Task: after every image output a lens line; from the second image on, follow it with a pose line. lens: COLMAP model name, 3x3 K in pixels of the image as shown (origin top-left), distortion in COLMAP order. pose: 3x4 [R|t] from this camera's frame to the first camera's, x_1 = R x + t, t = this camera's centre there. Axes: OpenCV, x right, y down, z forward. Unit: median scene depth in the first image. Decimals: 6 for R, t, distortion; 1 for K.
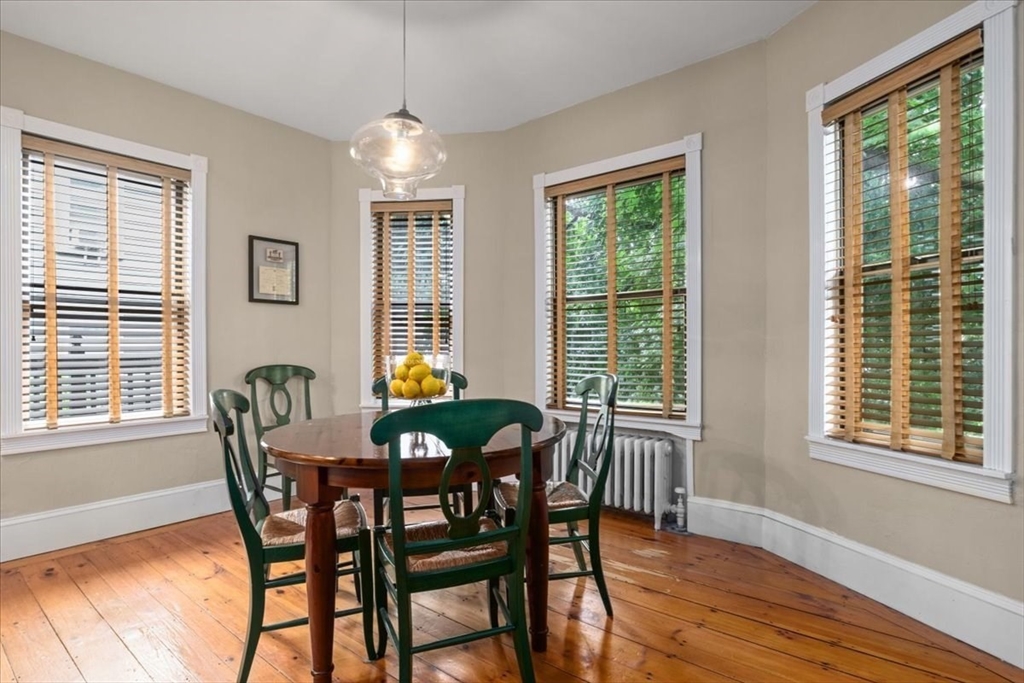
lens RADIAL K [[518.2, 0, 512.0], [0, 518.2, 341.5], [0, 0, 1]] dist [-0.000365, -0.000307]
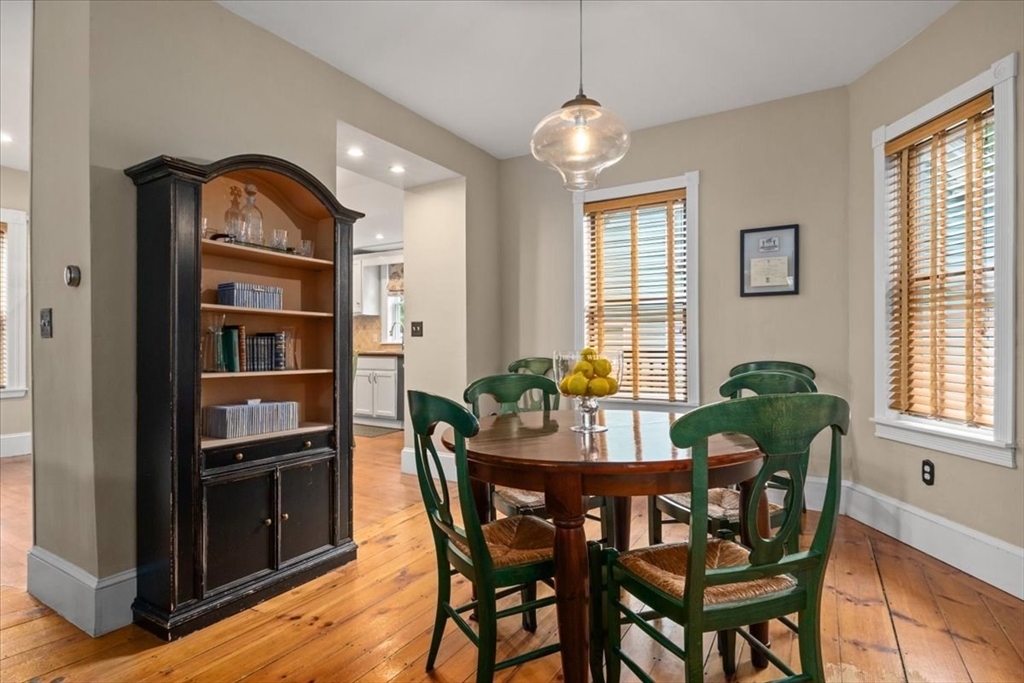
lens RADIAL K [[518.2, 0, 512.0], [0, 518.2, 341.5], [0, 0, 1]] dist [-0.000365, -0.000307]
pose [[0.152402, -0.004046, -0.988310, 0.409750], [0.010577, 0.999941, -0.002462, 0.006931], [0.988262, -0.010078, 0.152436, 0.408844]]
